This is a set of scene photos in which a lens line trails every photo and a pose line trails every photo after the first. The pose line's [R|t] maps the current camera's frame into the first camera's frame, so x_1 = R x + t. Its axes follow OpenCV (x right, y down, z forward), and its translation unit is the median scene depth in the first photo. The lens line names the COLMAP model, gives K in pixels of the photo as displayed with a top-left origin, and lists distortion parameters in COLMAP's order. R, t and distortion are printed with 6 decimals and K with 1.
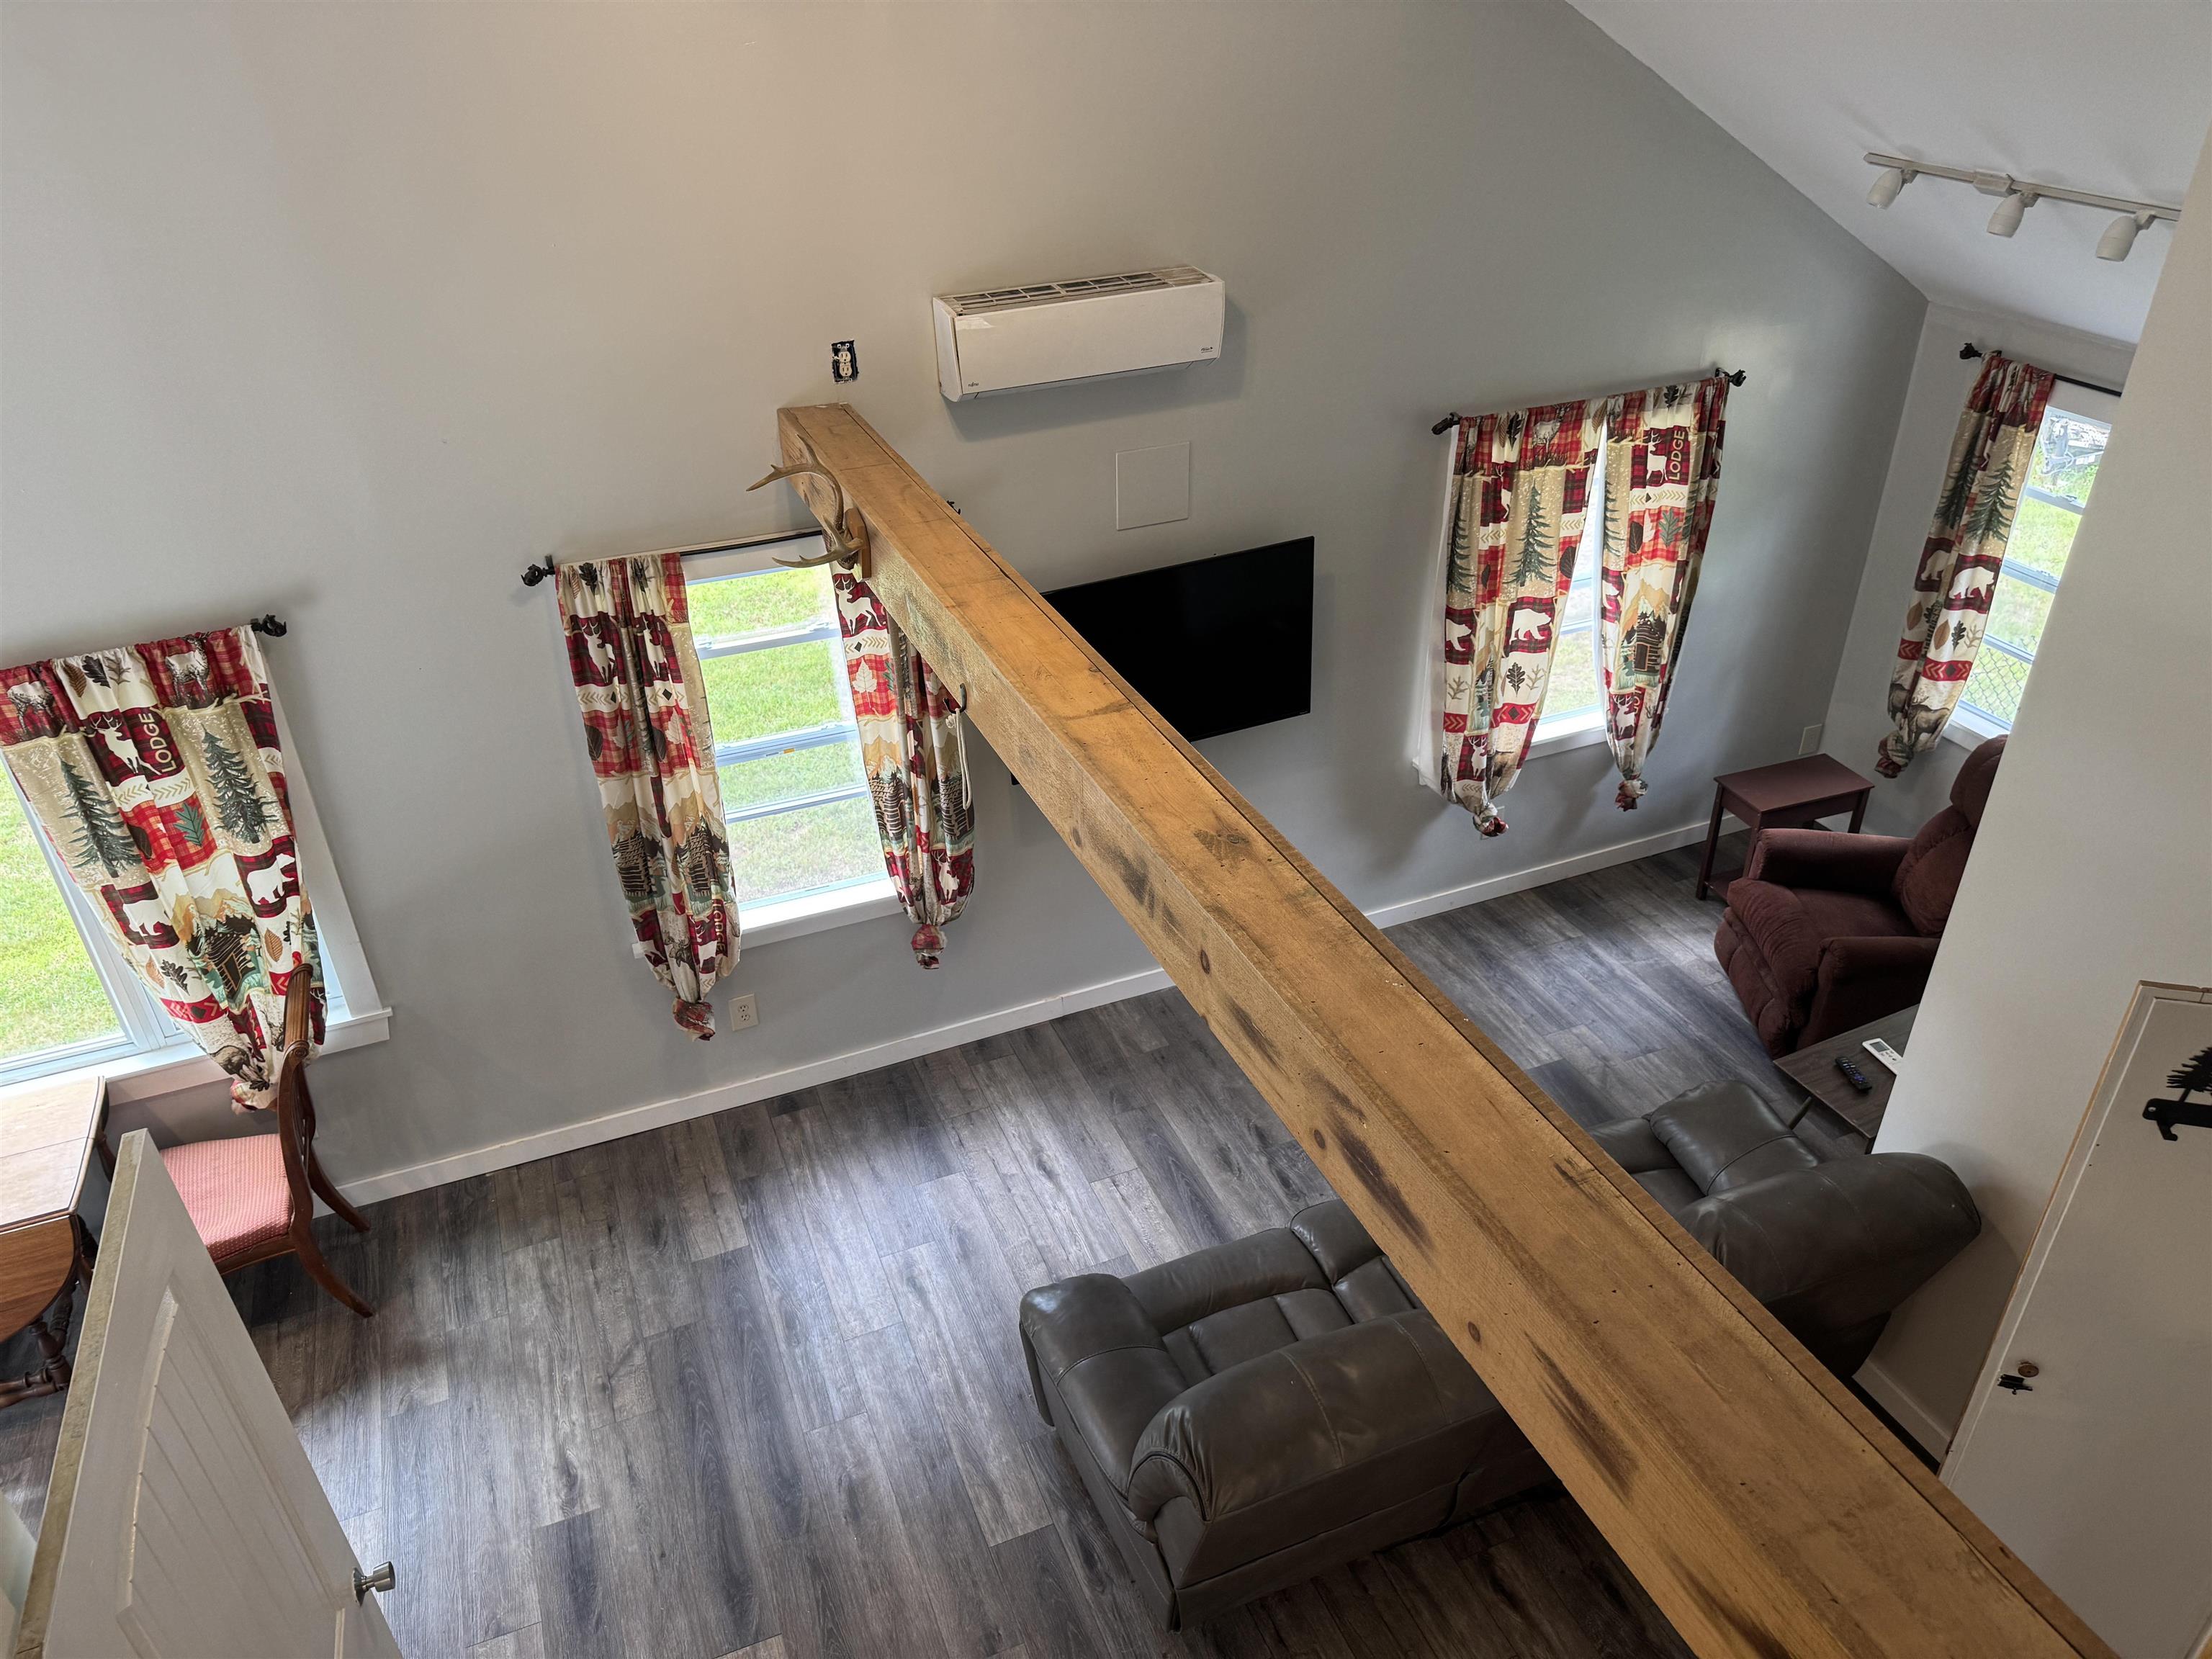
lens RADIAL K [[1553.9, 0, 1106.0], [0, 1553.9, 829.5], [0, 0, 1]] dist [0.075239, -0.099995]
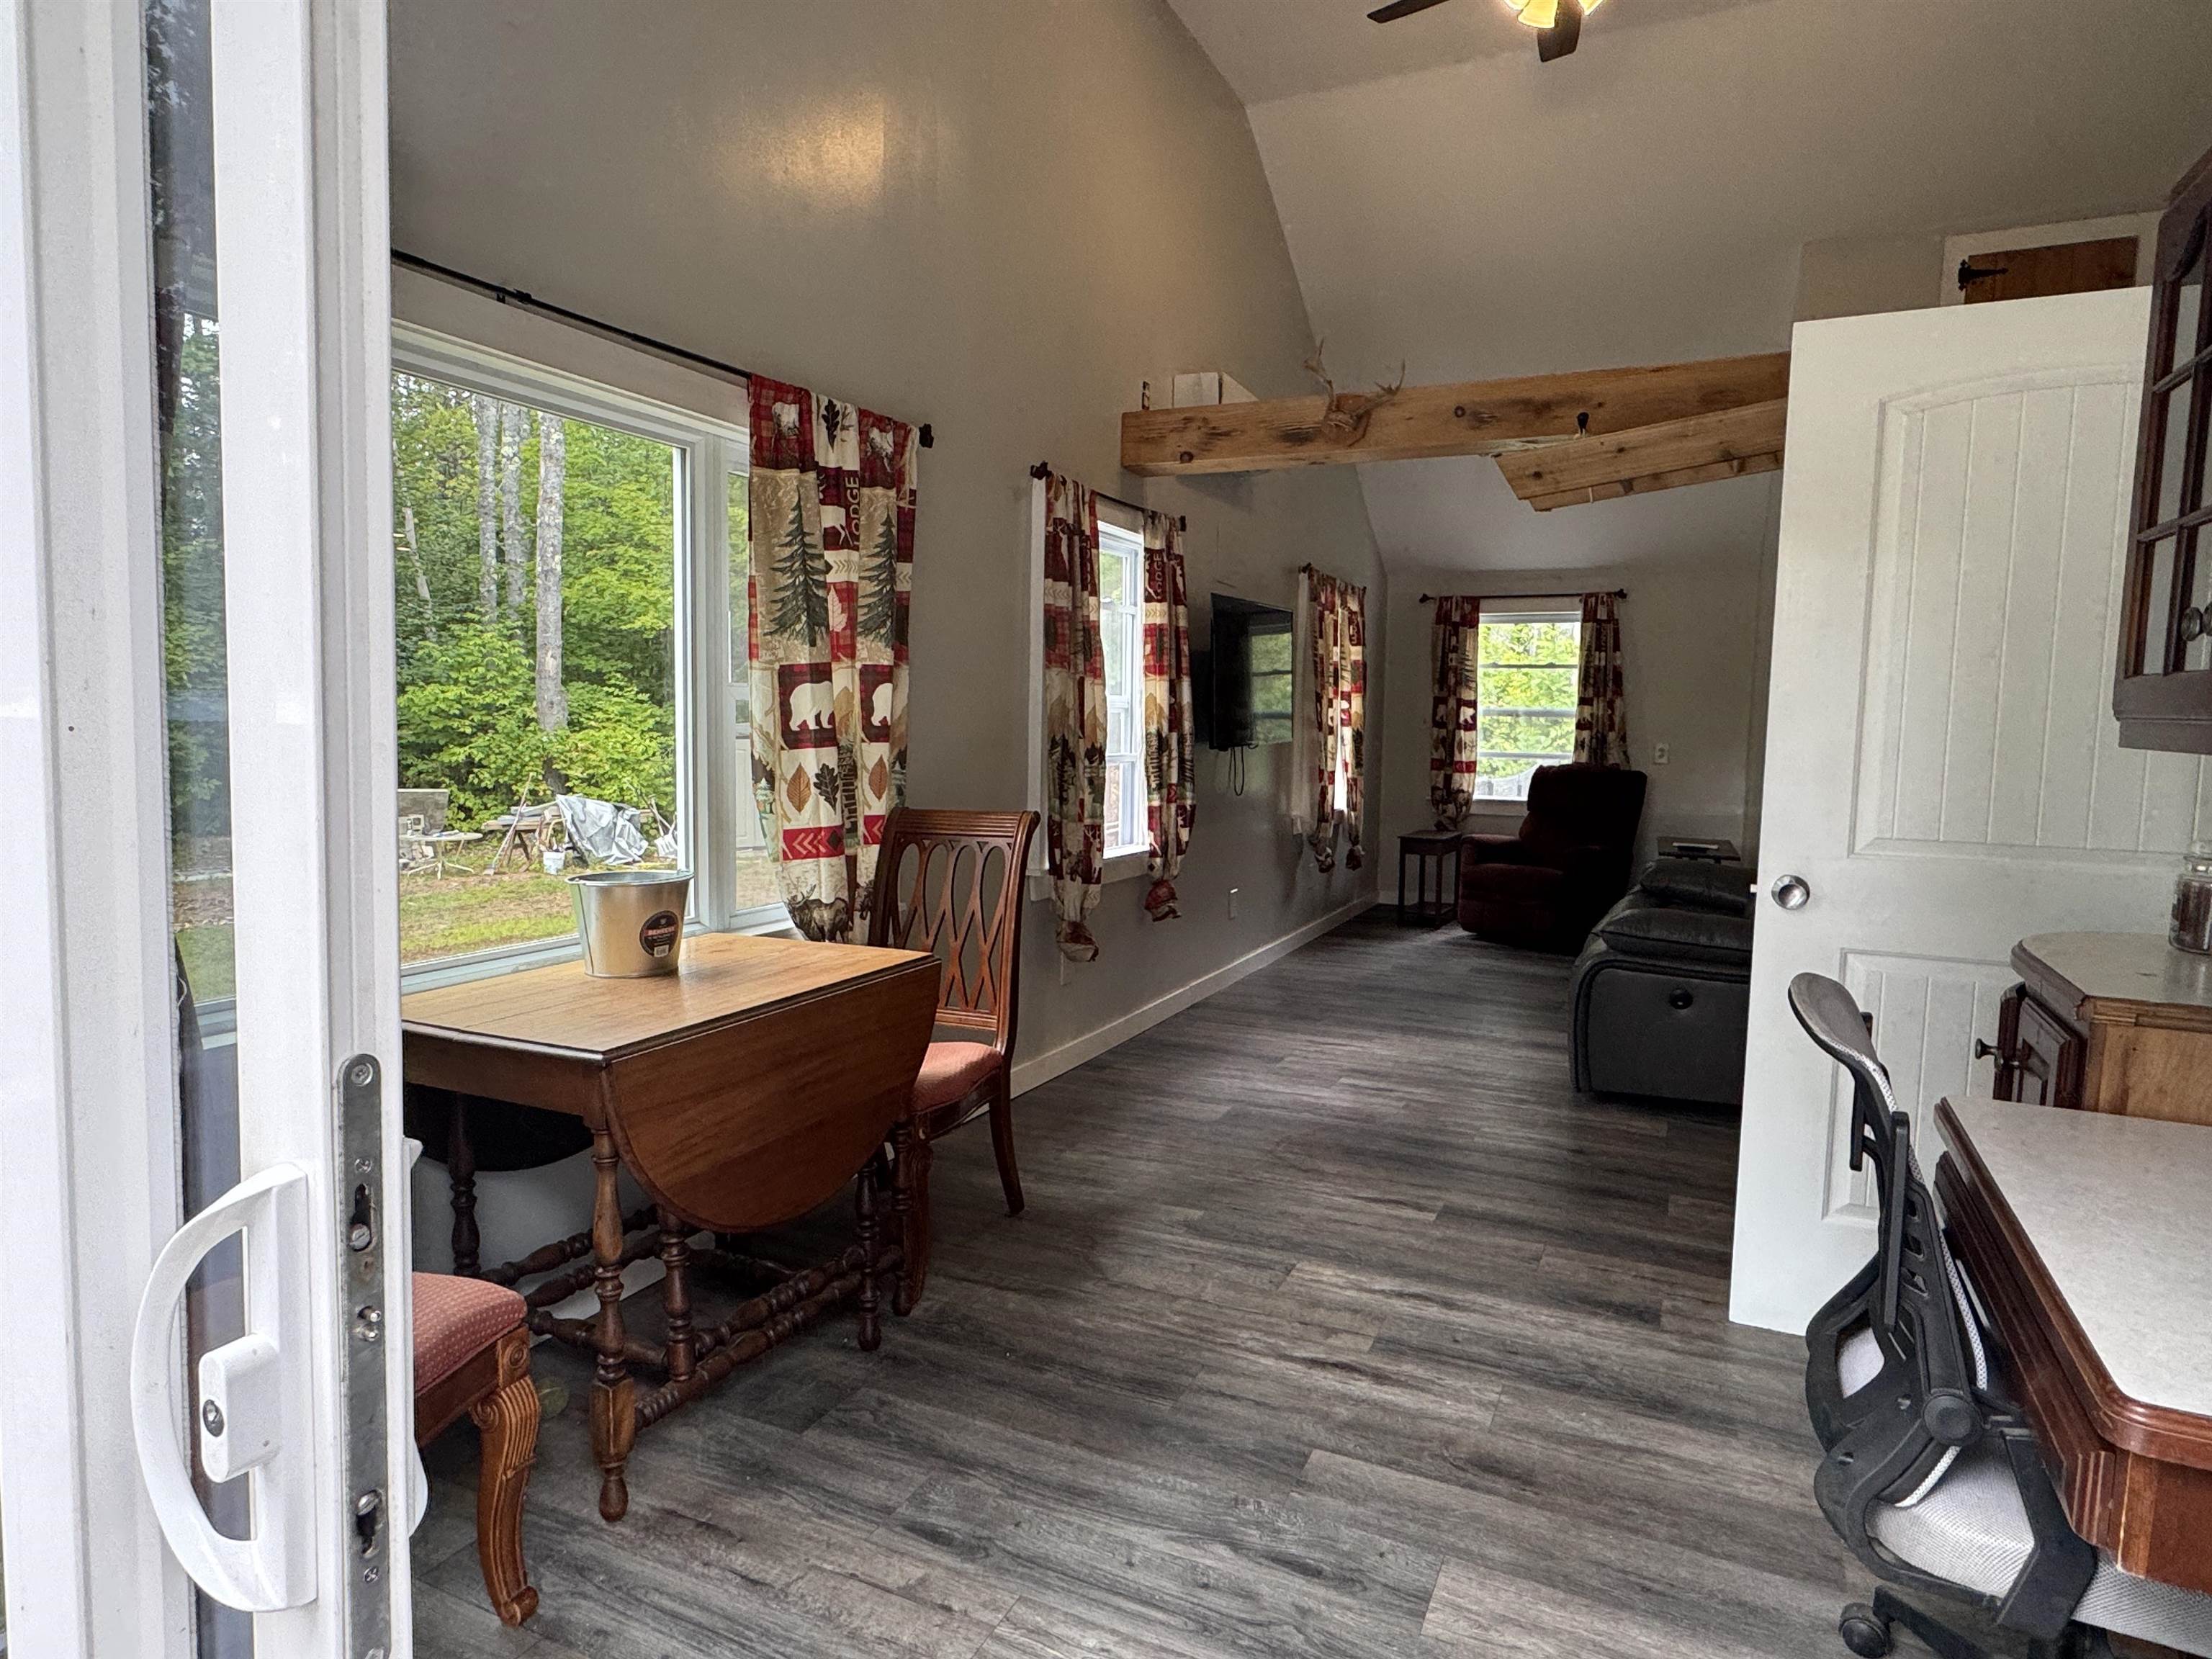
lens RADIAL K [[1267.7, 0, 1106.0], [0, 1267.7, 829.5], [0, 0, 1]] dist [0.004572, 0.000982]
pose [[0.739407, -0.020497, 0.672946, -0.815061], [0.318612, 0.891179, -0.322934, 0.332014], [-0.593096, 0.453188, 0.665475, 0.393762]]
